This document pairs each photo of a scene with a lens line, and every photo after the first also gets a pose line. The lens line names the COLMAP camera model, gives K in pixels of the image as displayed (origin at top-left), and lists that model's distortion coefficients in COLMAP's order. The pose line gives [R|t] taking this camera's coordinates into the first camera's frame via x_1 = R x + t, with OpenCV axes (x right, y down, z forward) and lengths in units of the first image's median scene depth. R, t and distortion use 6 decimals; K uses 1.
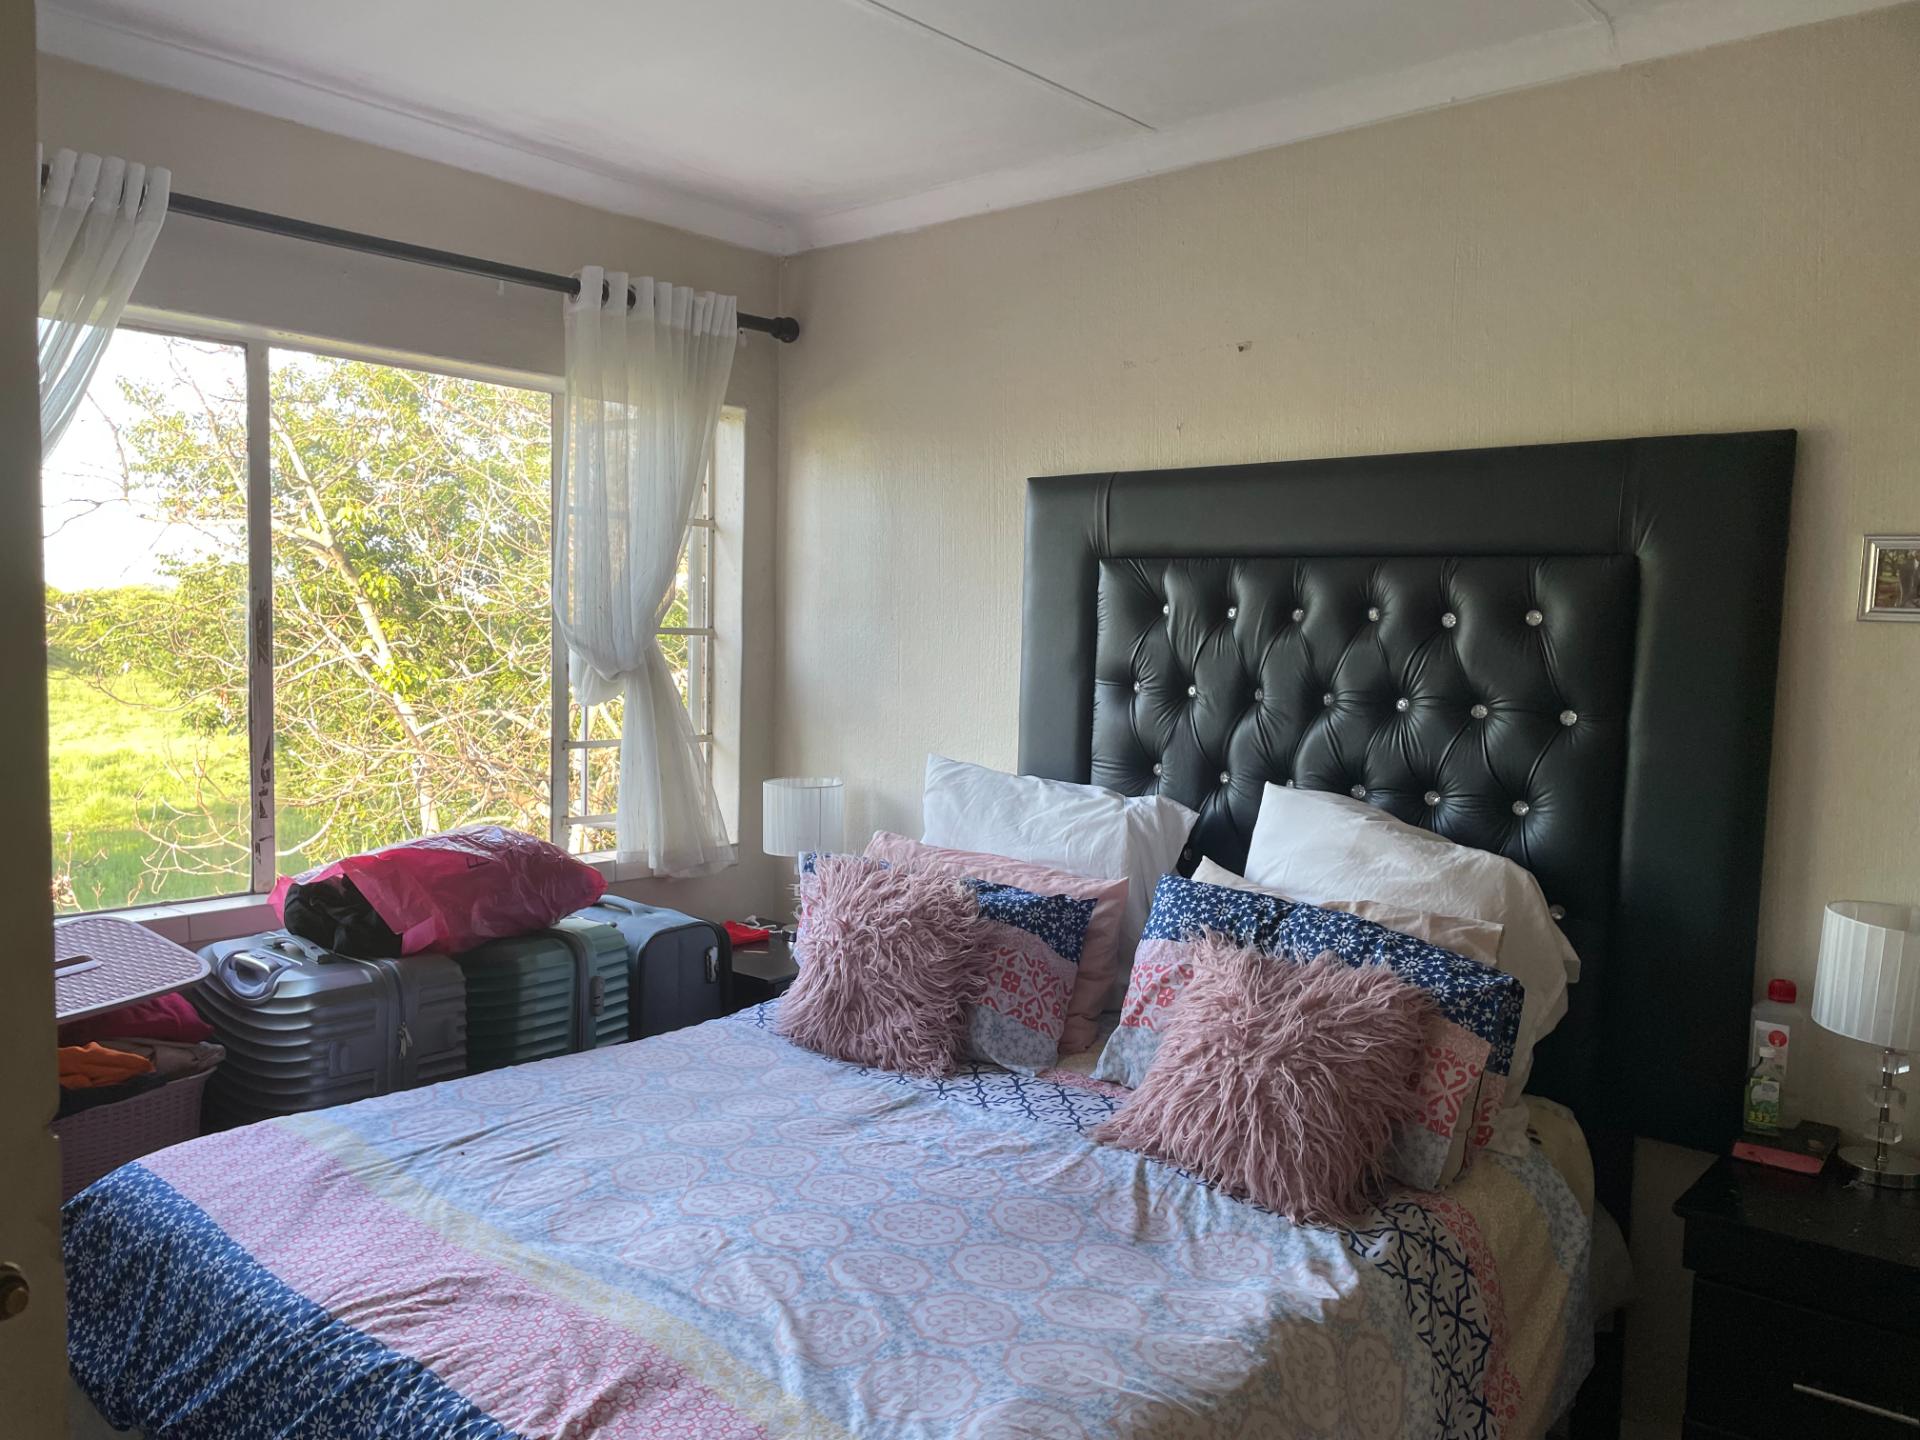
lens RADIAL K [[1467.9, 0, 946.1], [0, 1467.9, 734.0], [0, 0, 1]] dist [0.055960, -0.097907]
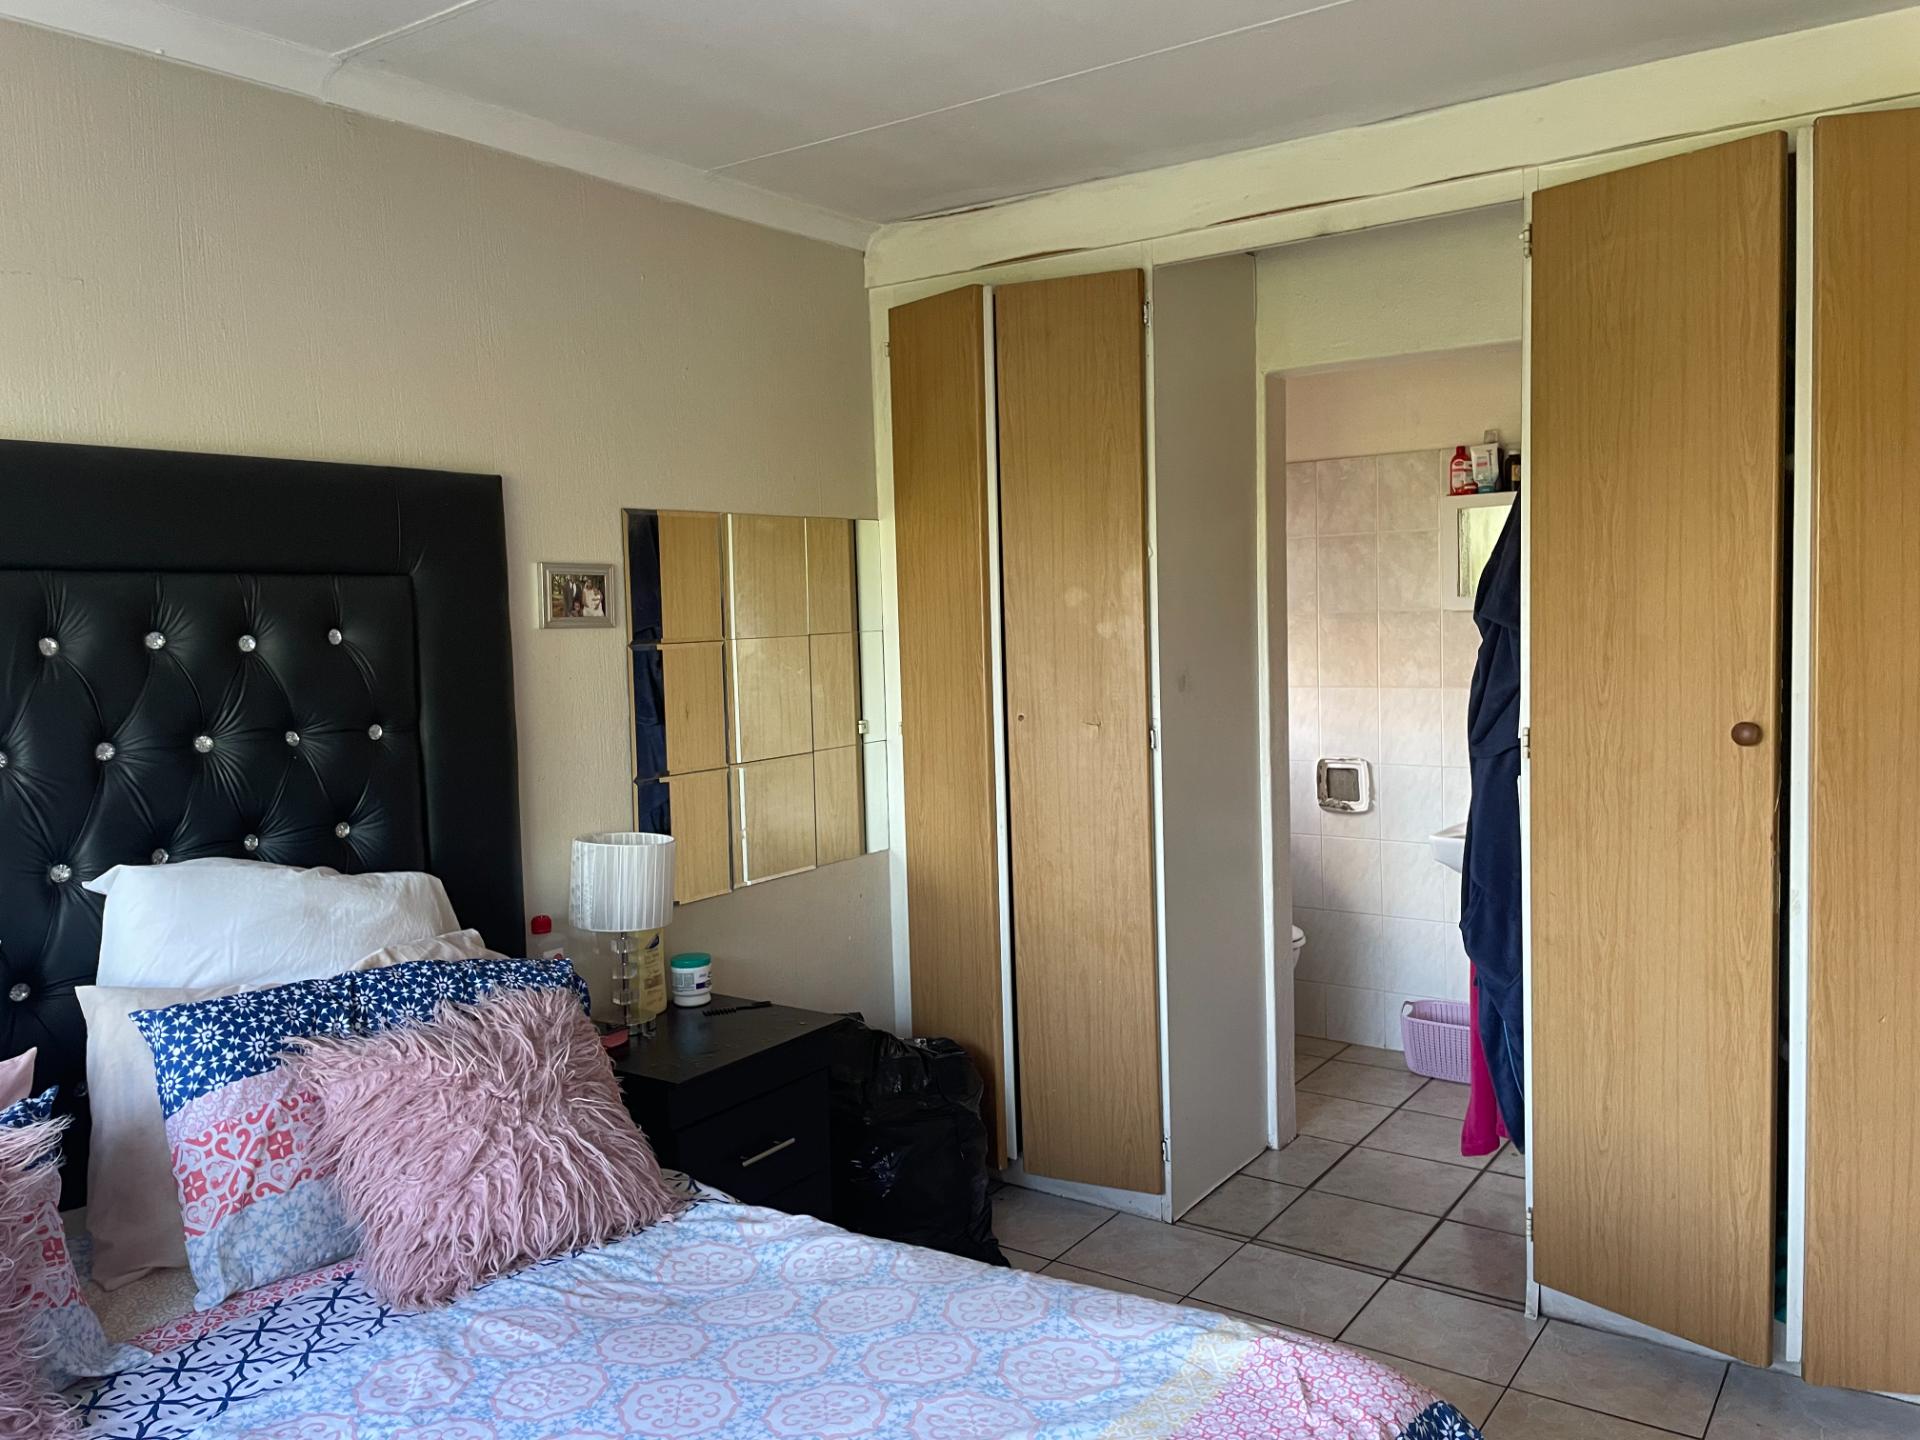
lens RADIAL K [[1467.9, 0, 945.7], [0, 1467.9, 709.4], [0, 0, 1]] dist [0.055960, -0.097907]
pose [[-0.118509, -0.083101, 0.989469, -0.651362], [0.103465, 0.990034, 0.095541, -0.085938], [-0.987548, 0.113698, -0.108730, 0.732693]]
